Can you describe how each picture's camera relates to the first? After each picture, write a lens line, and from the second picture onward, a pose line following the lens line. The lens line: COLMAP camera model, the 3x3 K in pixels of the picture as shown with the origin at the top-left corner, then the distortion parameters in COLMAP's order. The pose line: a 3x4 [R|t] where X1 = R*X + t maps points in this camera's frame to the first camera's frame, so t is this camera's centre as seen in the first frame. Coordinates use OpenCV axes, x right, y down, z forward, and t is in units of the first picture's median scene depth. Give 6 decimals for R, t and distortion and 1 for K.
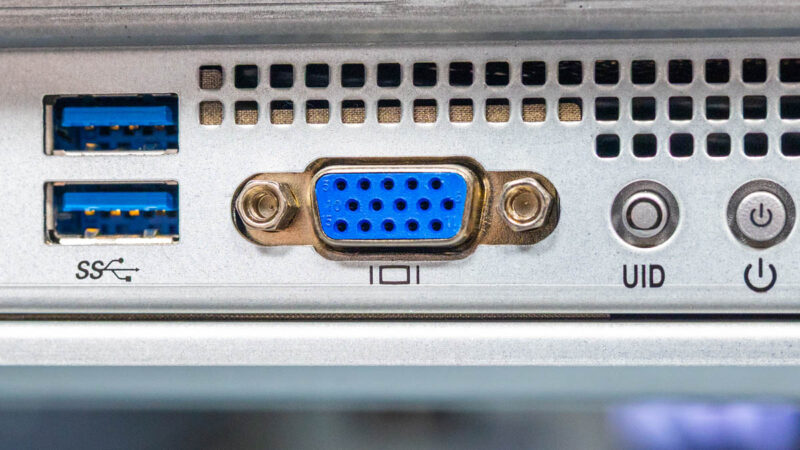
lens RADIAL K [[2306.7, 0, 400.0], [0, 2306.7, 225.0], [0, 0, 1]] dist [0.034129, 0.041856]
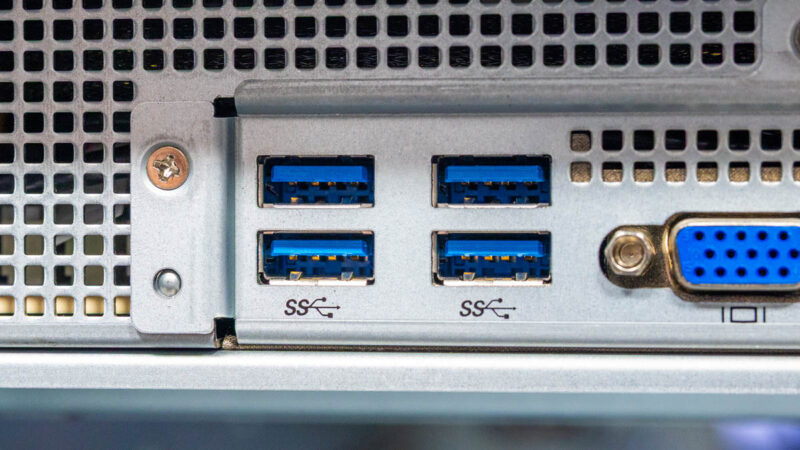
lens RADIAL K [[1985.1, 0, 400.0], [0, 1985.1, 225.0], [0, 0, 1]] dist [-0.012628, 0.003350]
pose [[0.999968, 0.008032, 0.000169, -0.170426], [-0.008026, 0.999712, -0.022633, 0.000746], [-0.000351, 0.022631, 0.999744, 0.016804]]
